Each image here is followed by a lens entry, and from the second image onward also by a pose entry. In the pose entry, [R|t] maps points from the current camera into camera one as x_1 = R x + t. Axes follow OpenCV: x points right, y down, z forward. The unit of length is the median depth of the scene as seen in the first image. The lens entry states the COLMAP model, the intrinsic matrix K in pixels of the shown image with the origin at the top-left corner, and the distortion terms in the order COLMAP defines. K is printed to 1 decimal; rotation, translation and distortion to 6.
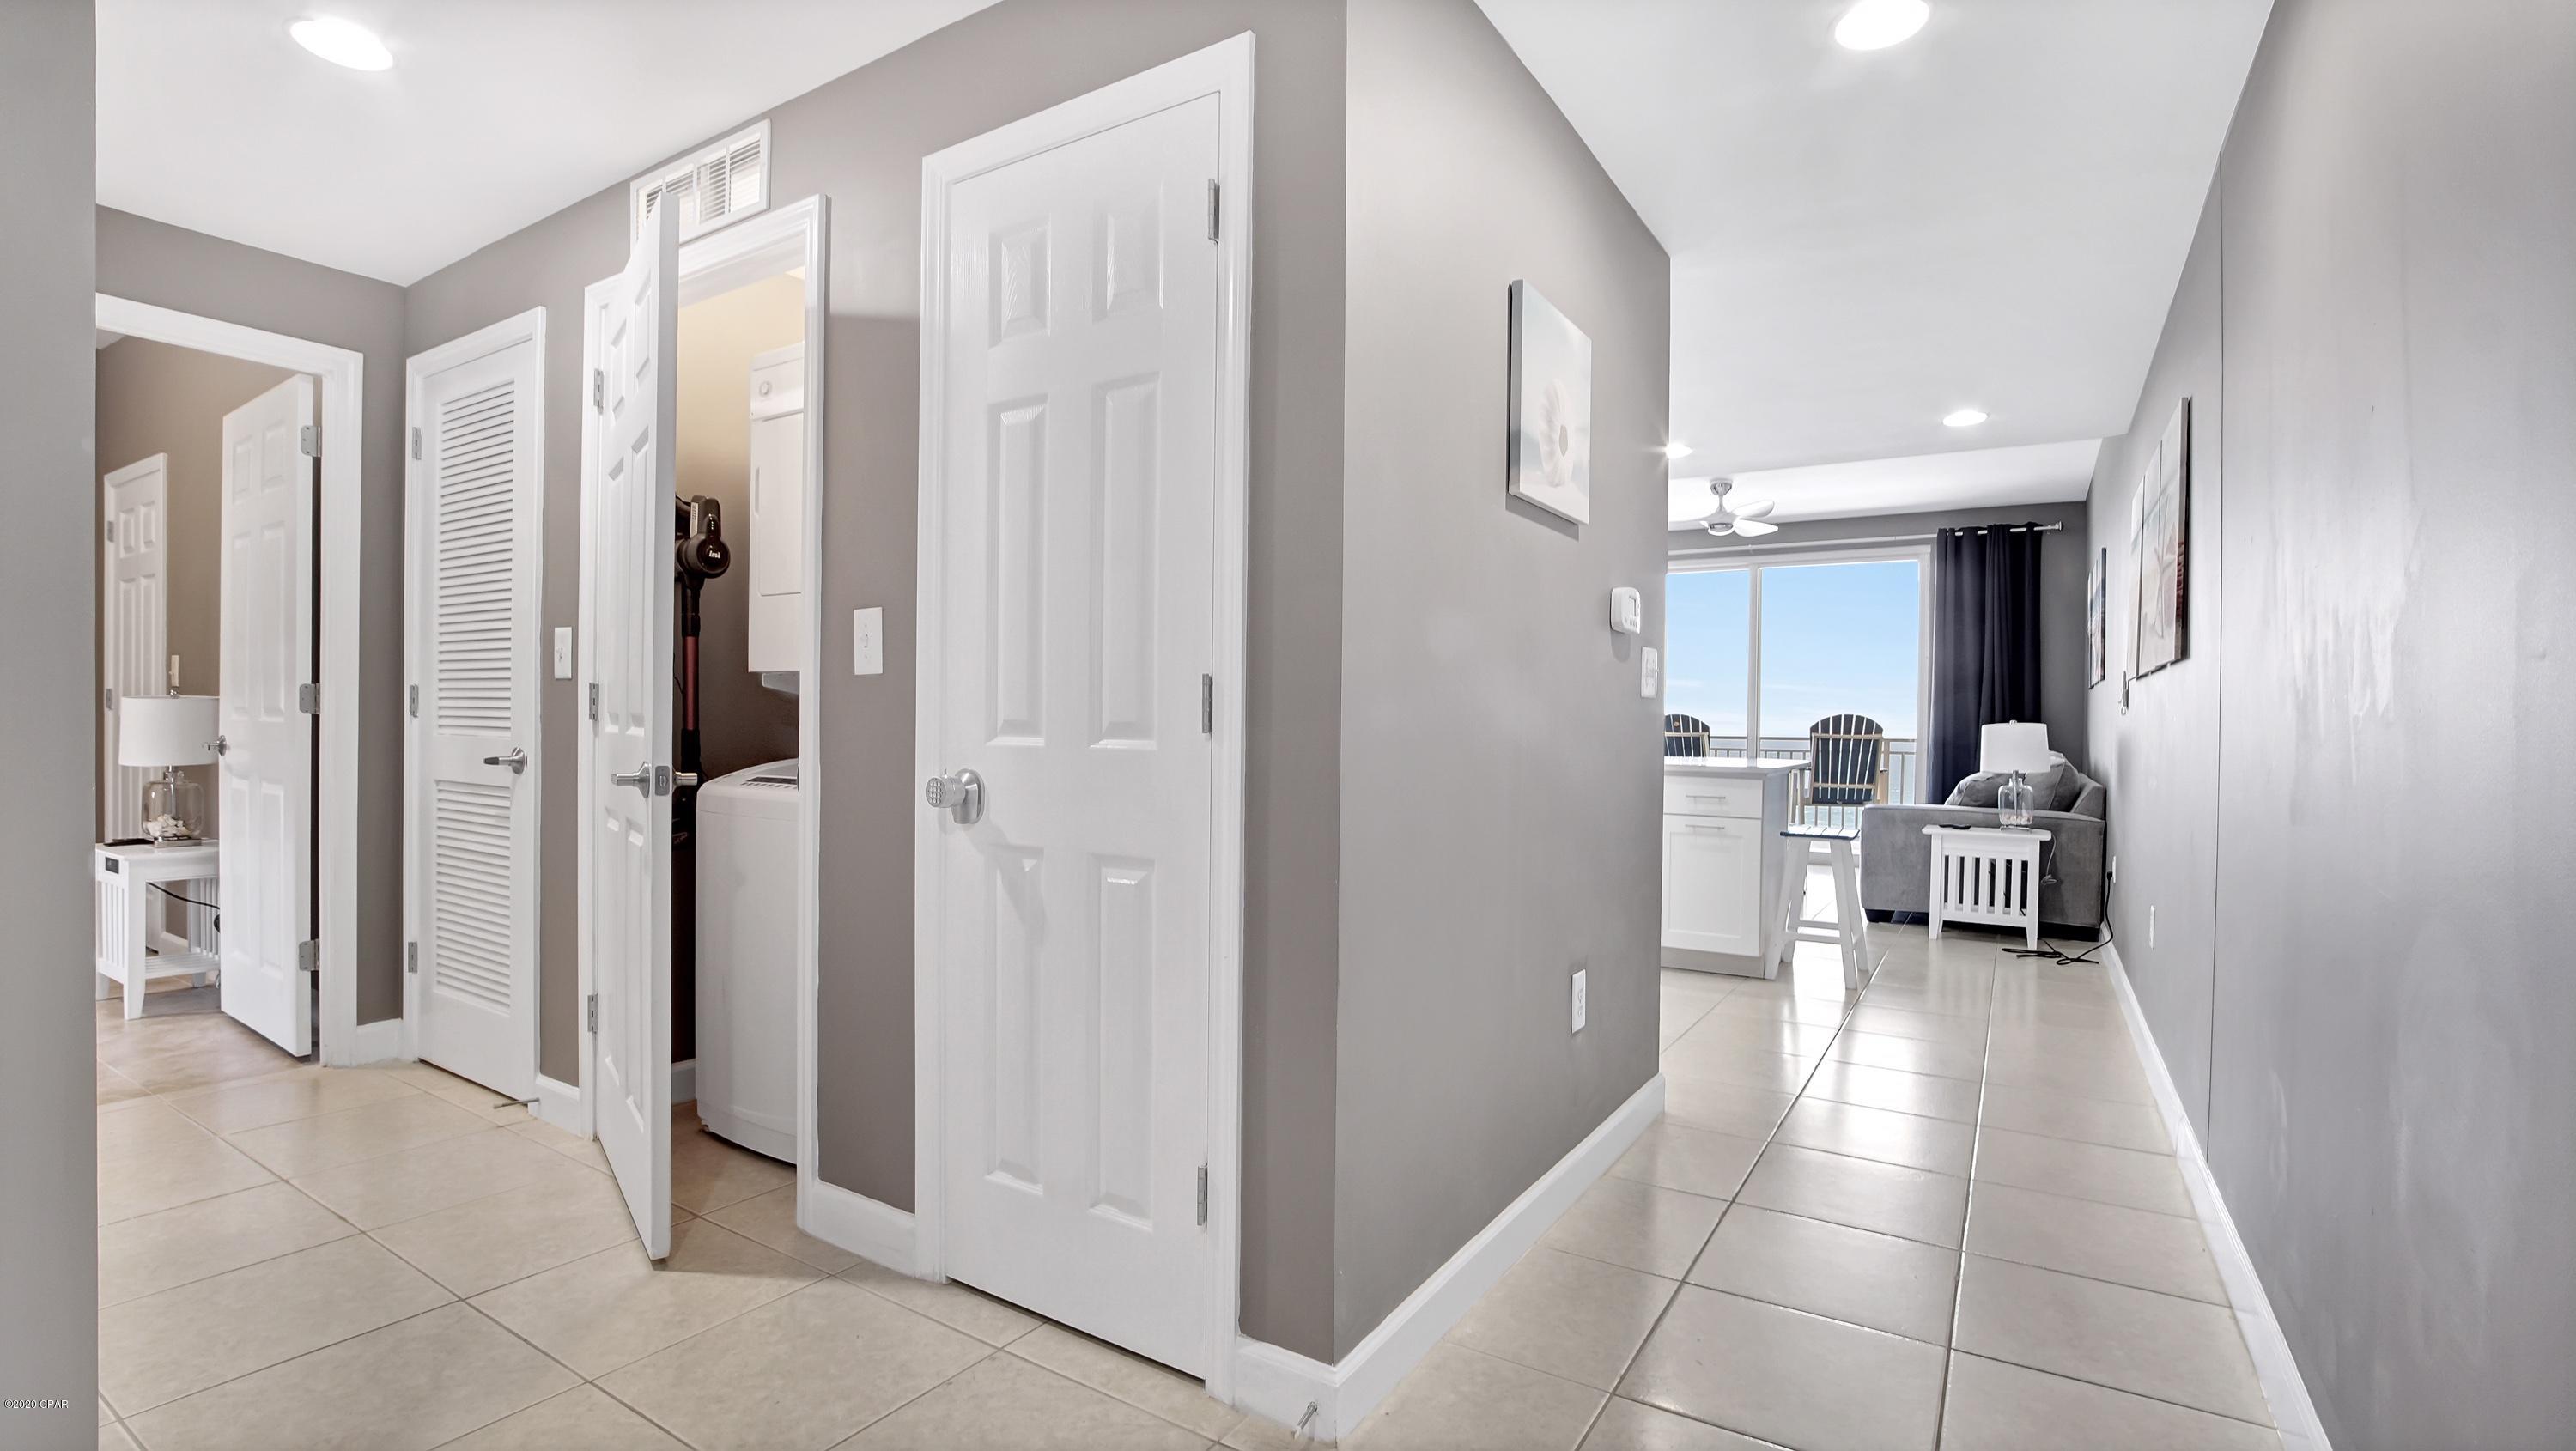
lens RADIAL K [[1172.6, 0, 1288.0], [0, 1172.6, 725.5], [0, 0, 1]] dist [-0.035375, 0.015517]
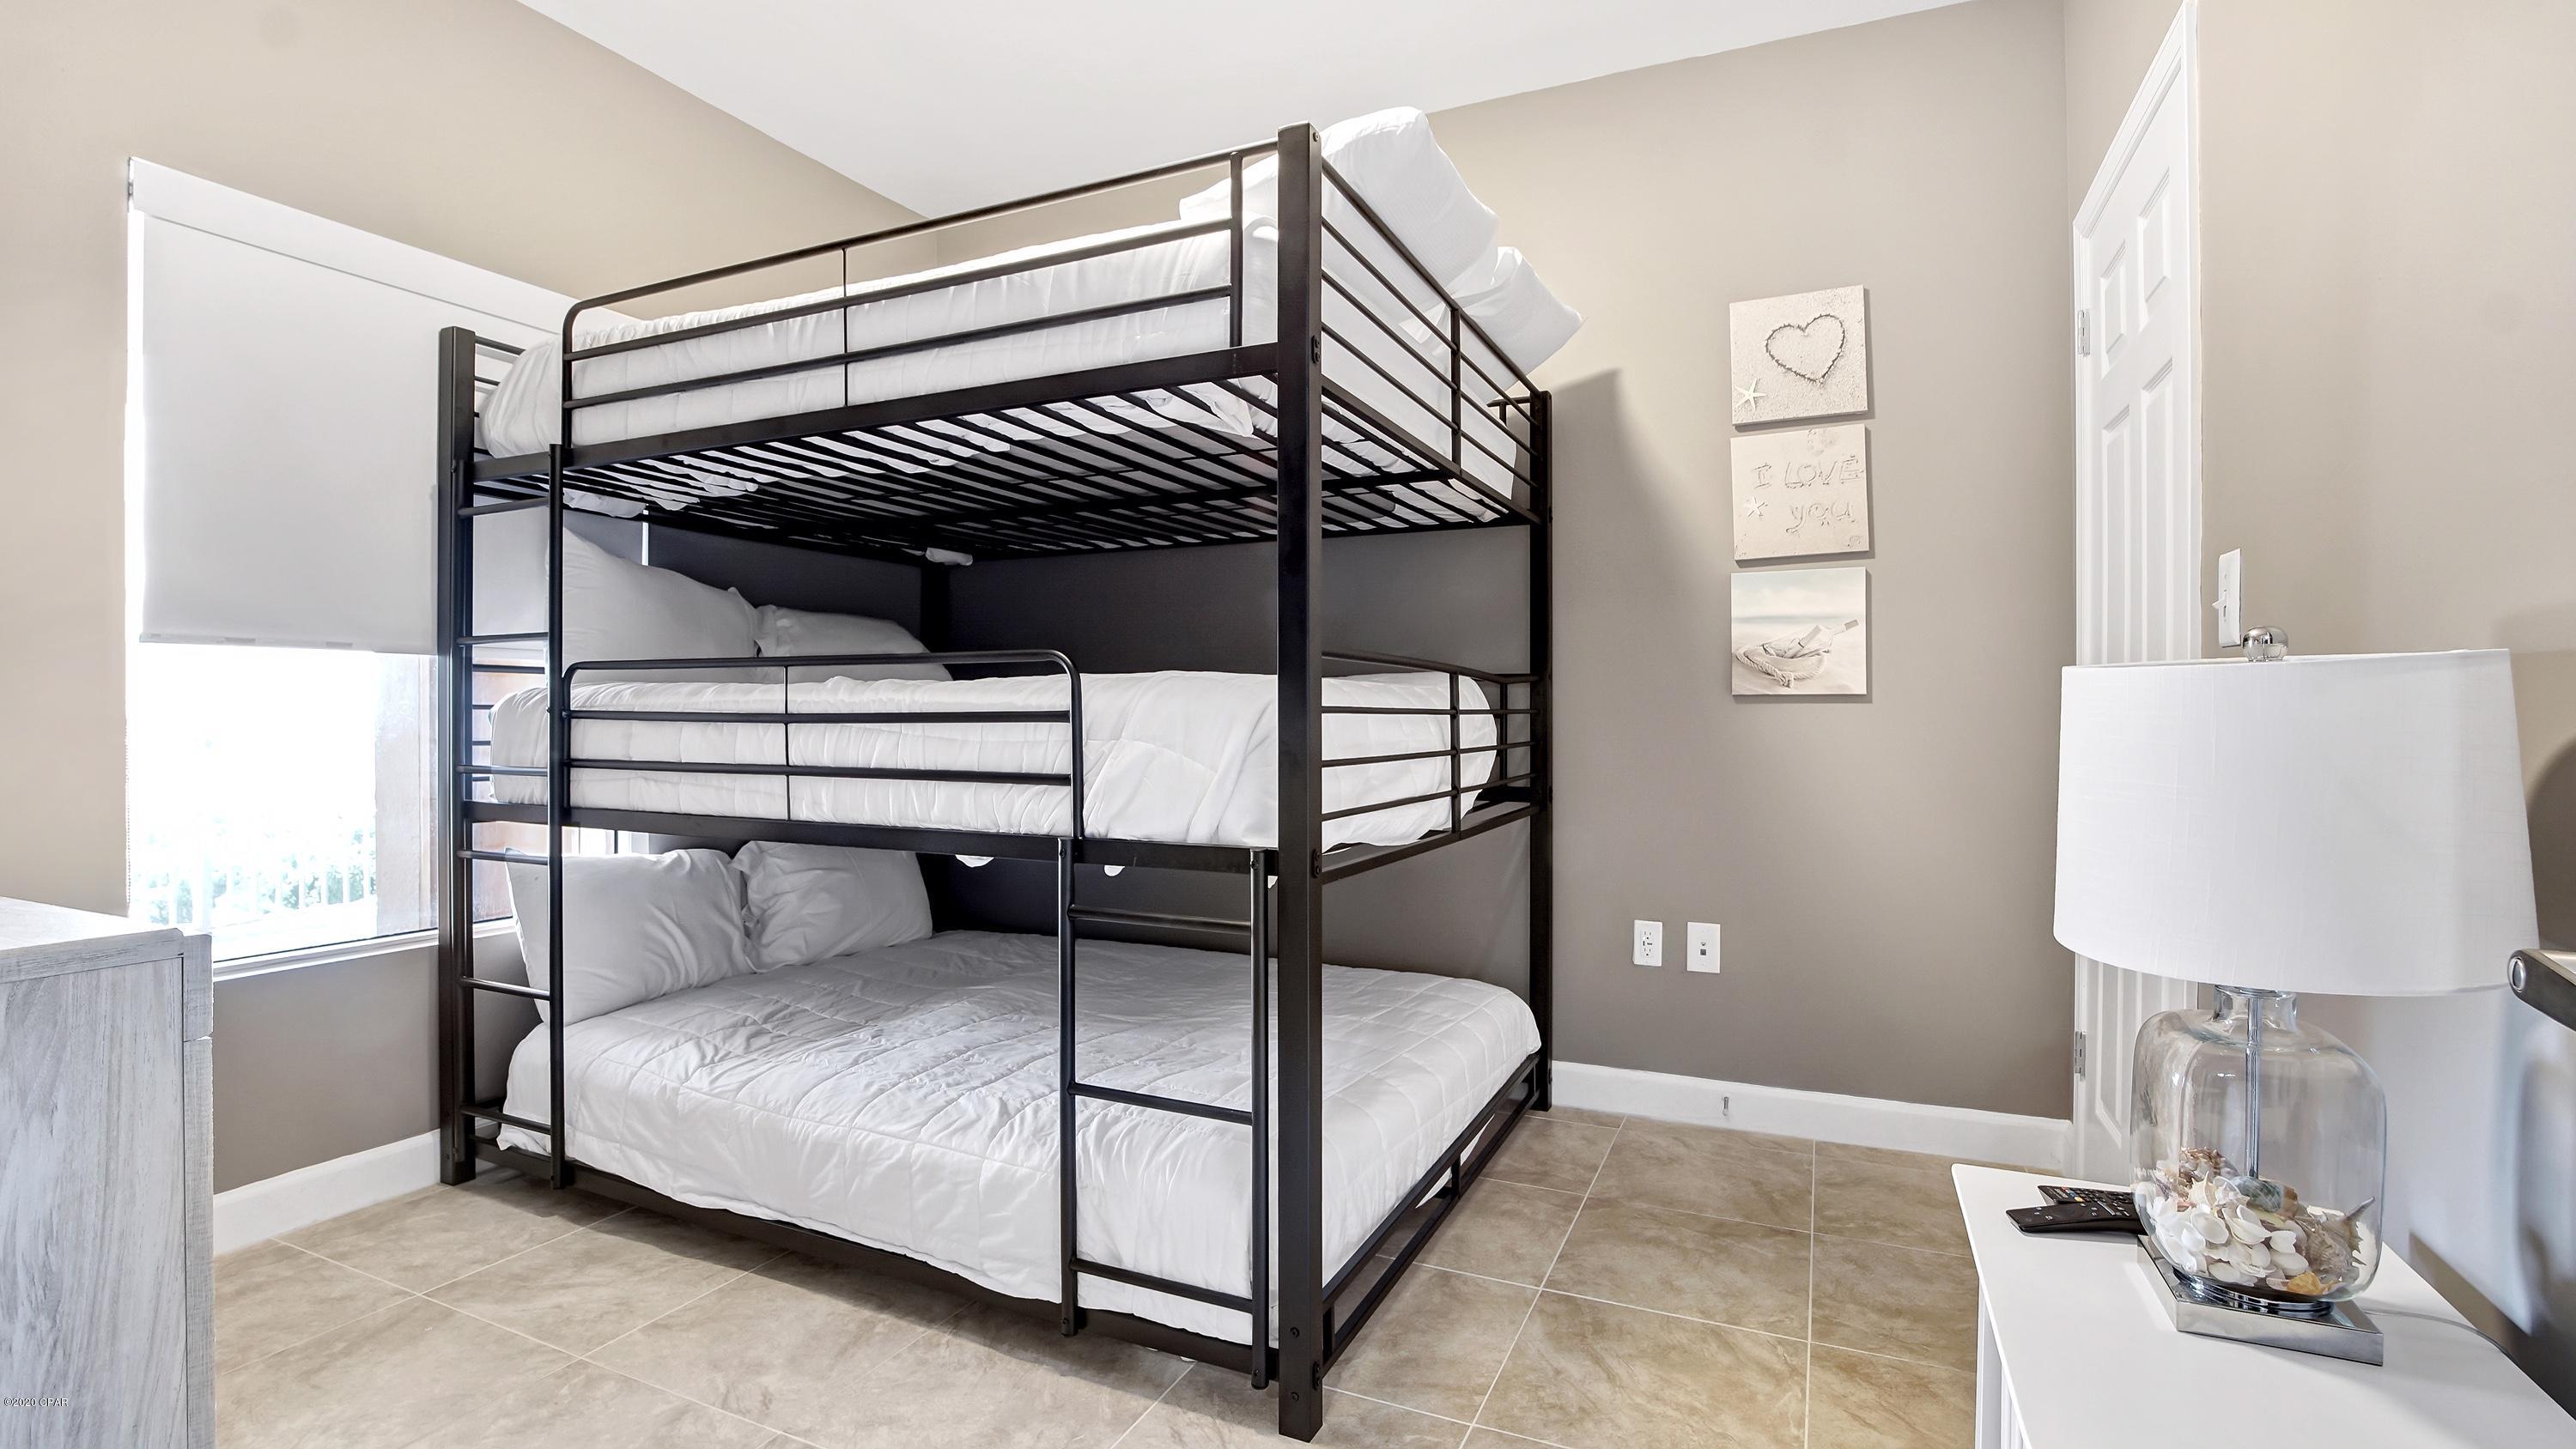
lens RADIAL K [[1172.4, 0, 1288.0], [0, 1172.4, 724.5], [0, 0, 1]] dist [-0.035375, 0.015517]
pose [[0.152308, 0.015955, -0.988204, -0.676735], [-0.005172, 0.999869, 0.015346, -0.014631], [0.988320, 0.002774, 0.152371, 0.677662]]
